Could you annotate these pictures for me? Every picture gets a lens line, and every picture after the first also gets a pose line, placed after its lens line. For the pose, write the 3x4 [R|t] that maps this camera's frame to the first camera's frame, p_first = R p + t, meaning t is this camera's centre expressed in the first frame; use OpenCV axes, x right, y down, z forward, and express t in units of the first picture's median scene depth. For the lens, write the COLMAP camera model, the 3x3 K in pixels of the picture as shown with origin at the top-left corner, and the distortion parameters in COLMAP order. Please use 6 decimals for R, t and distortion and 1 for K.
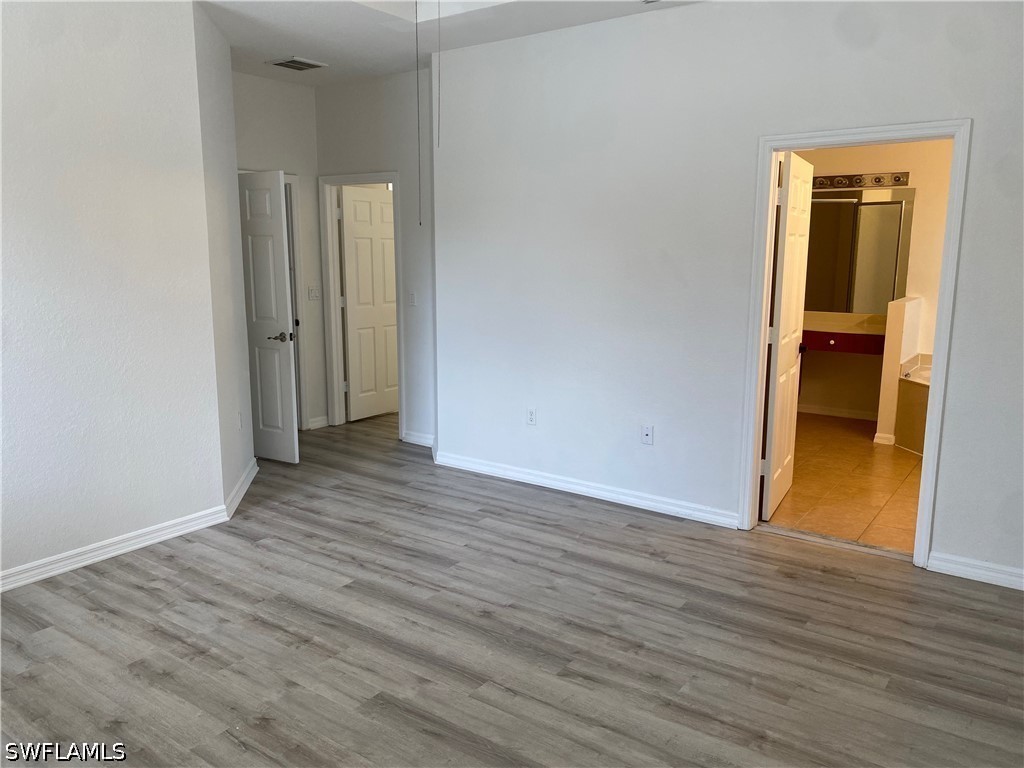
lens RADIAL K [[797.6, 0, 510.1], [0, 797.6, 387.3], [0, 0, 1]] dist [0.014498, -0.013387]
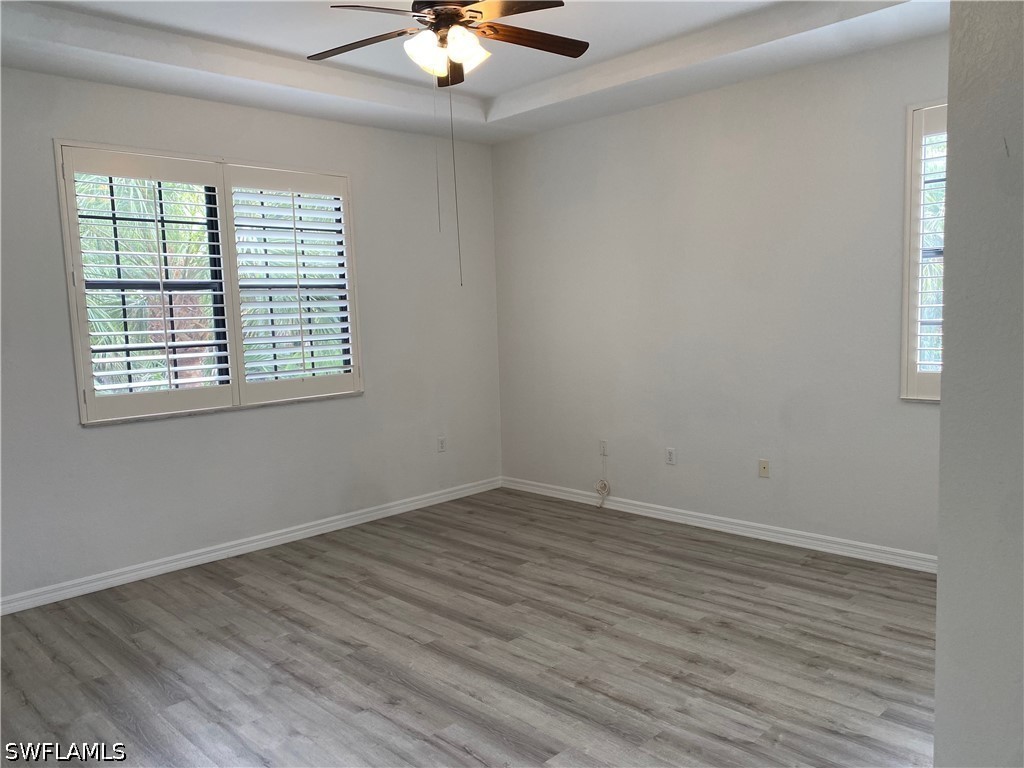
lens RADIAL K [[797.6, 0, 511.4], [0, 797.6, 383.9], [0, 0, 1]] dist [0.014498, -0.013387]
pose [[-0.987188, 0.018852, 0.158446, -0.335550], [0.060686, 0.962734, 0.263553, -0.317552], [-0.147573, 0.269792, -0.951543, 1.870646]]
